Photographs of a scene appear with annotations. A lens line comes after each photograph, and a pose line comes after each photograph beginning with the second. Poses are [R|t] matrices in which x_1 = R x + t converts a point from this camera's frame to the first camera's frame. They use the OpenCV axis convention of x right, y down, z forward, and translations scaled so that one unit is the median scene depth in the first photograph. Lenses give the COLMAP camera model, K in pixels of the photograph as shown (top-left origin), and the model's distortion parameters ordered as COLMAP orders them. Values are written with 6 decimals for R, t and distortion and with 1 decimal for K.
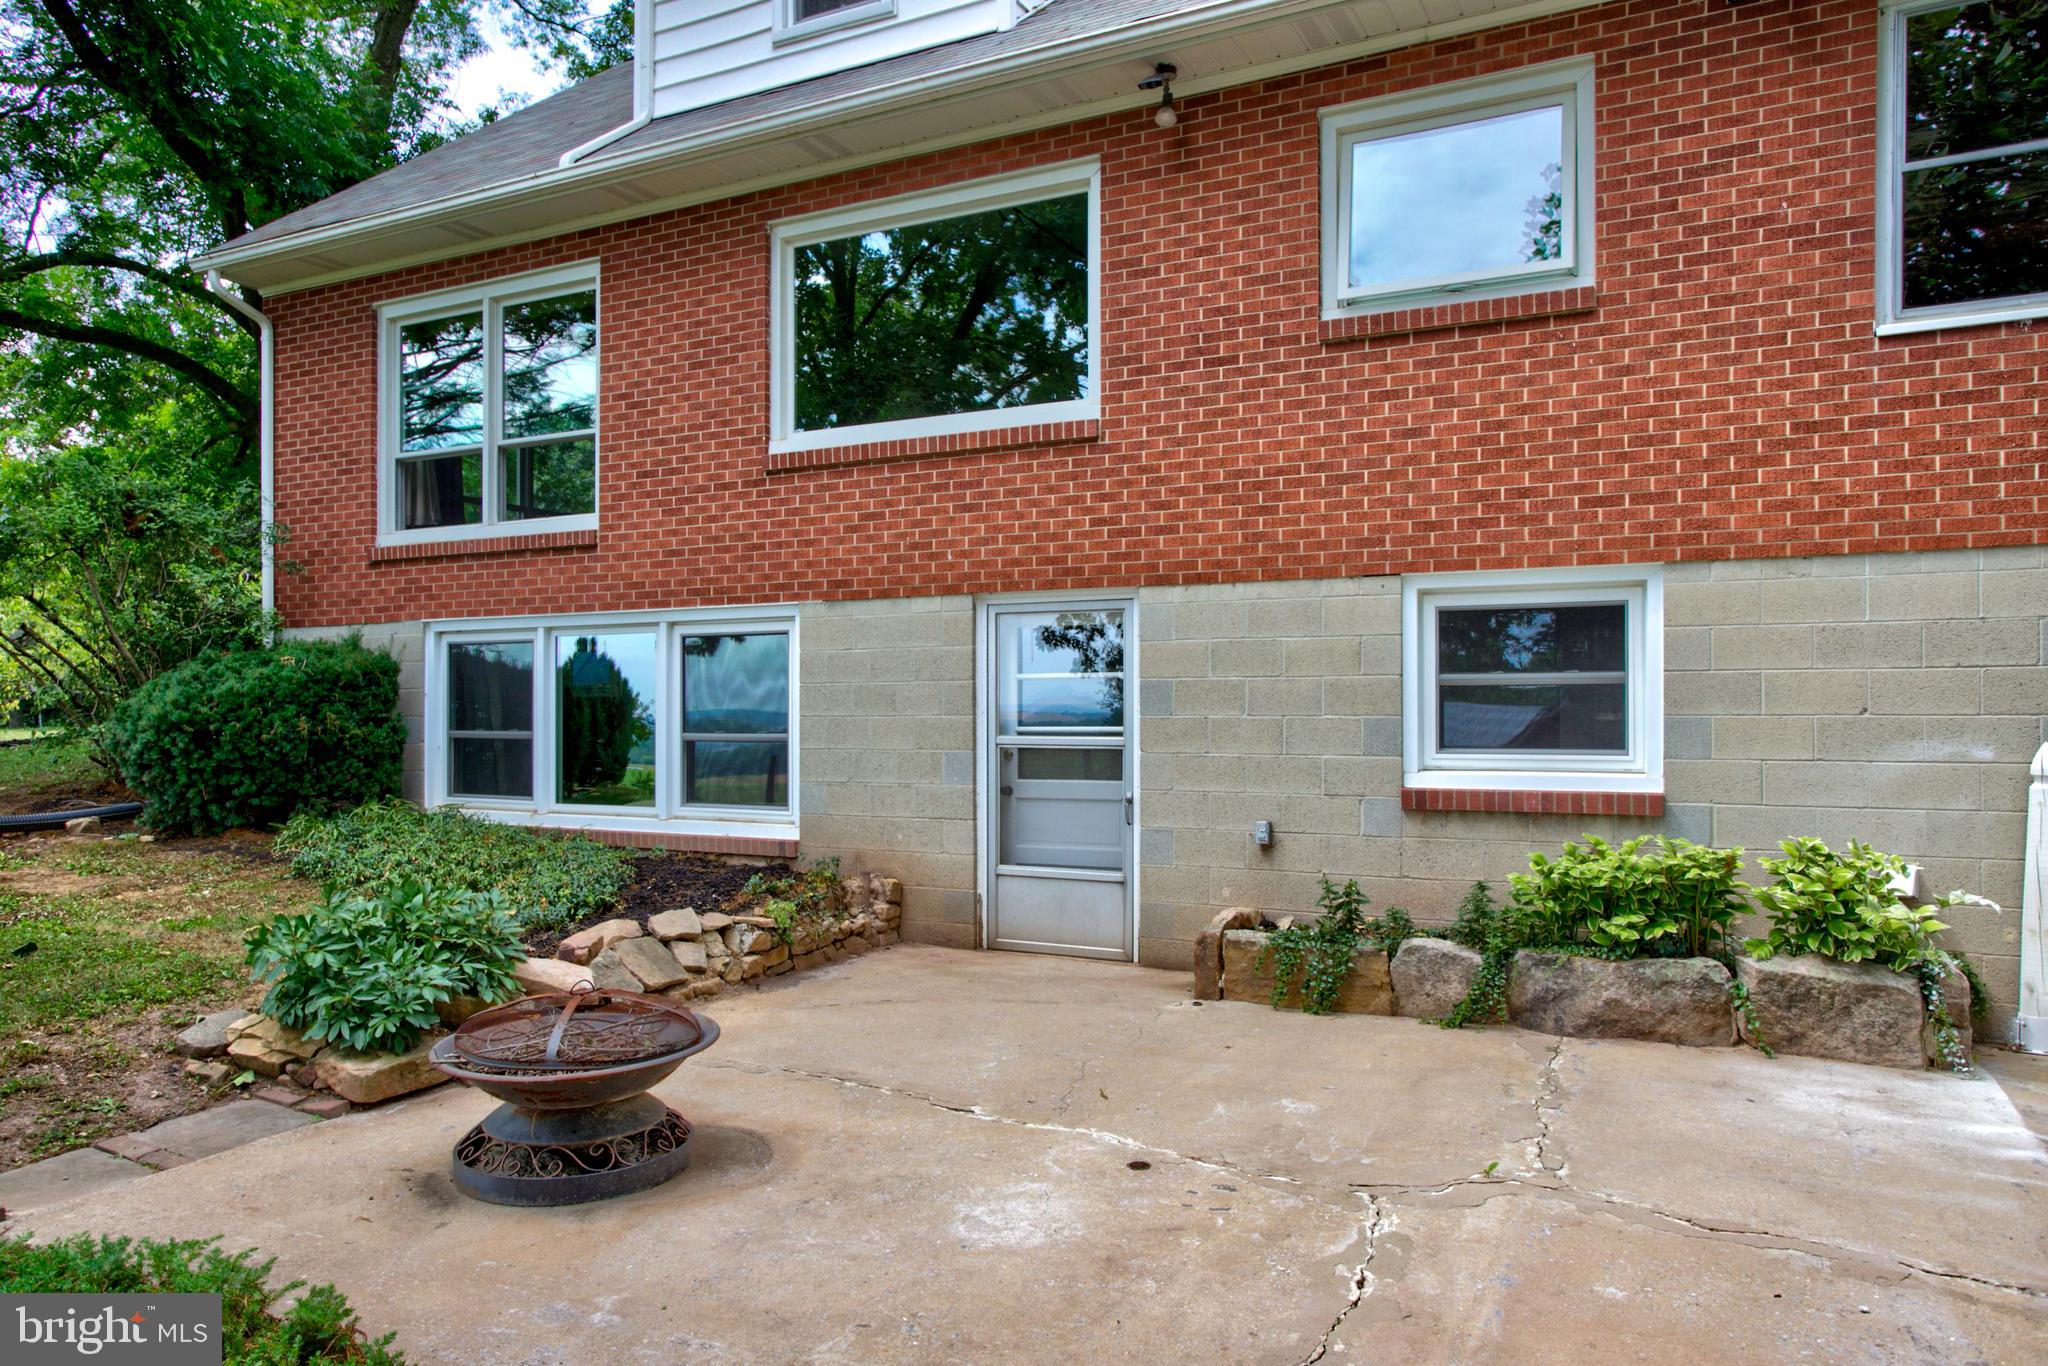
lens RADIAL K [[1501.5, 0, 1023.3], [0, 1501.5, 714.3], [0, 0, 1]] dist [-0.012688, -0.002909]
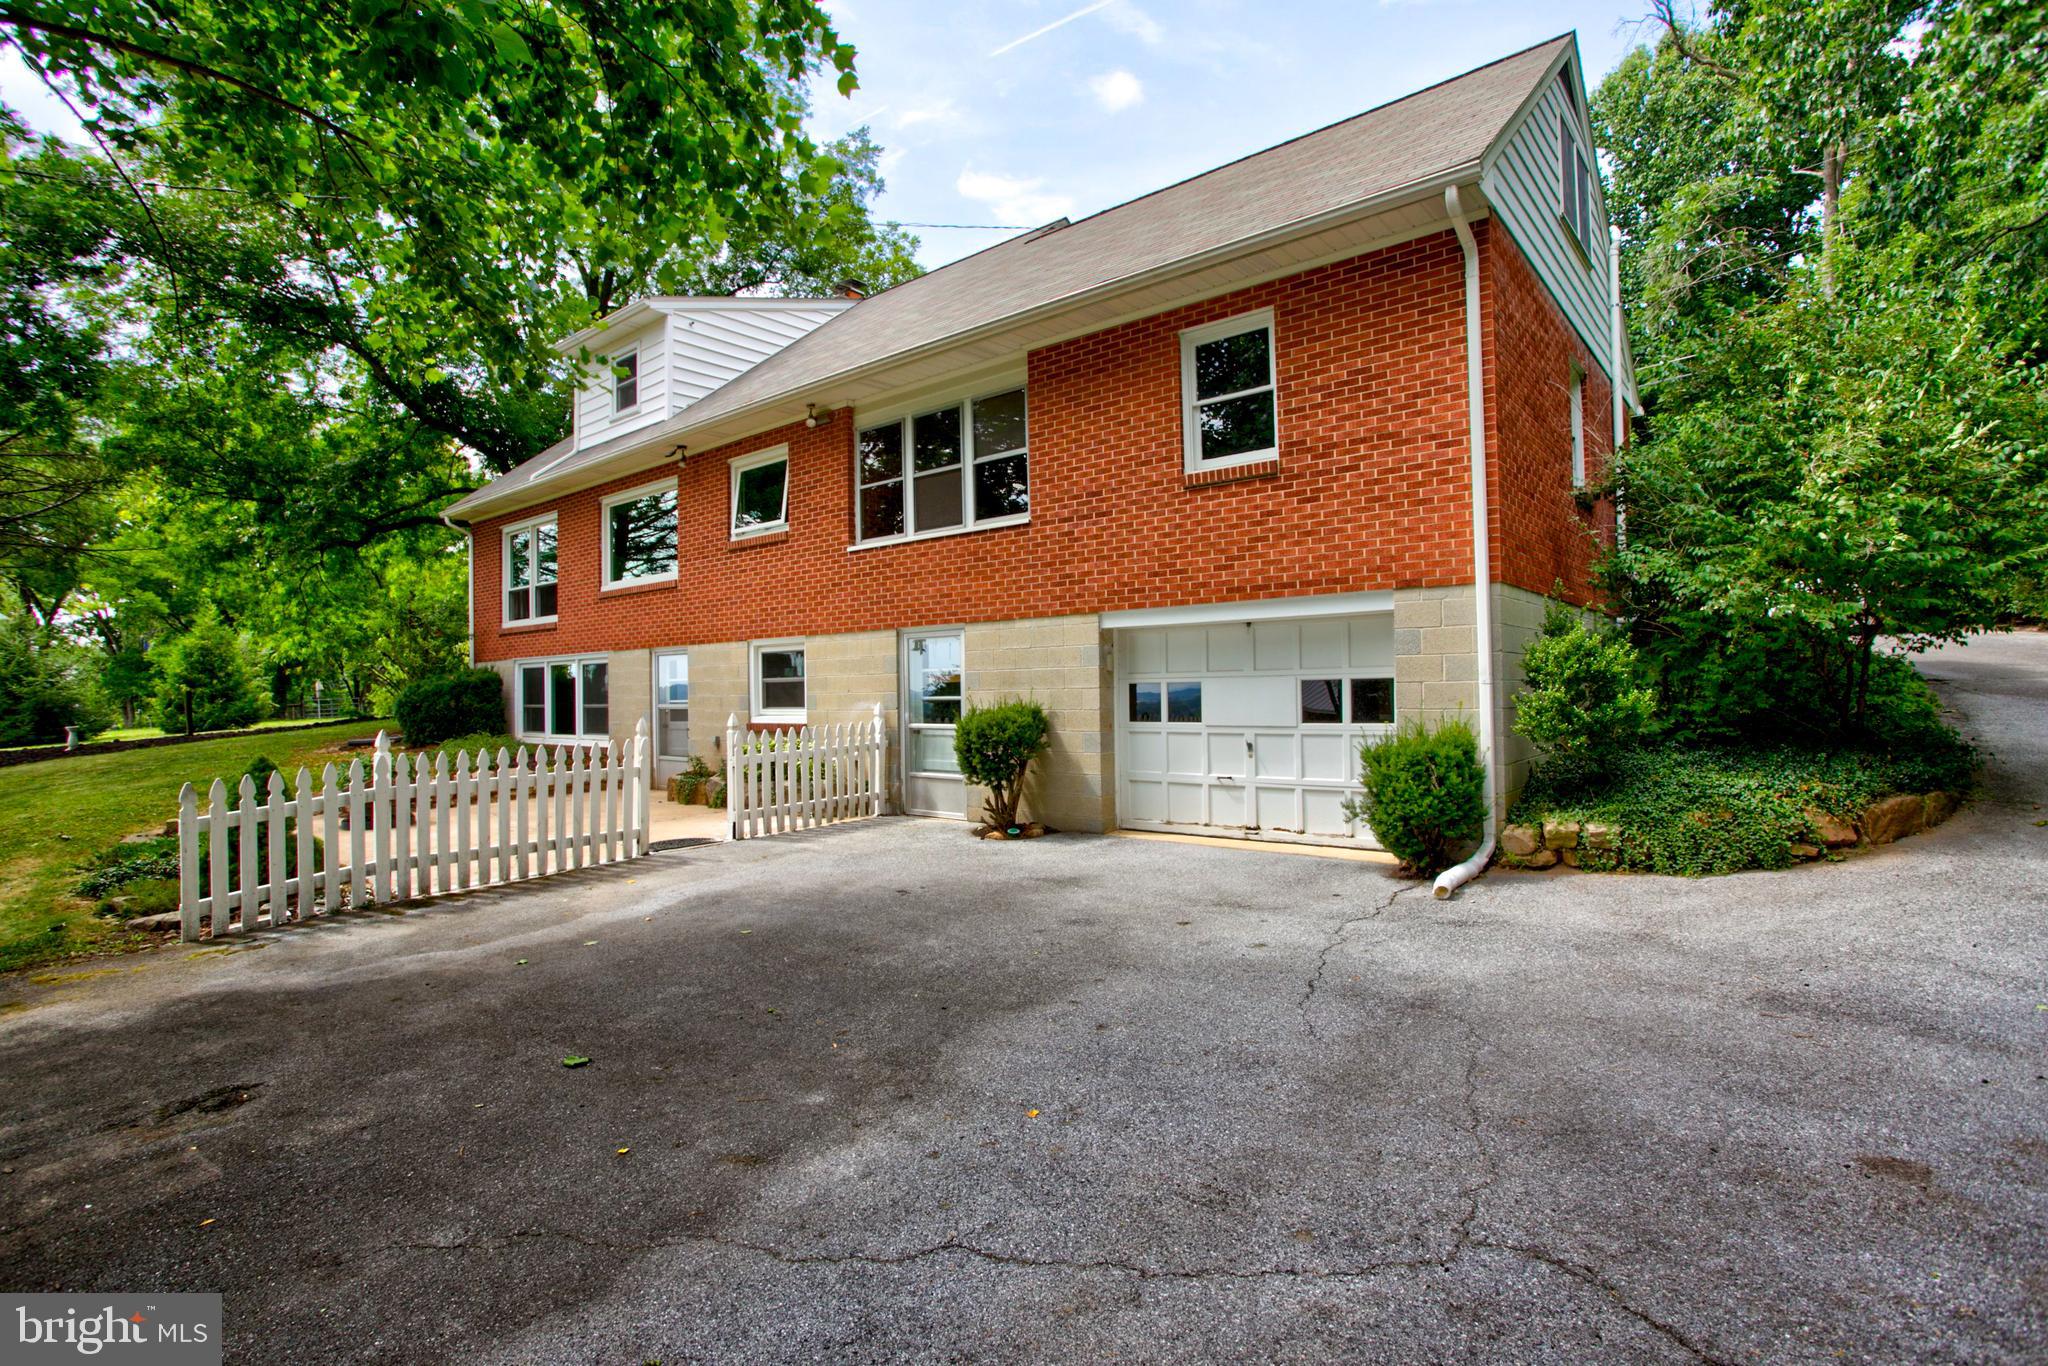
lens RADIAL K [[976.8, 0, 1024.0], [0, 976.8, 683.0], [0, 0, 1]] dist [-0.039743, -0.000033]
pose [[0.983517, -0.017702, -0.179947, 0.866571], [0.017086, 0.999842, -0.004972, -0.002672], [0.180006, 0.001816, 0.983664, -0.482503]]
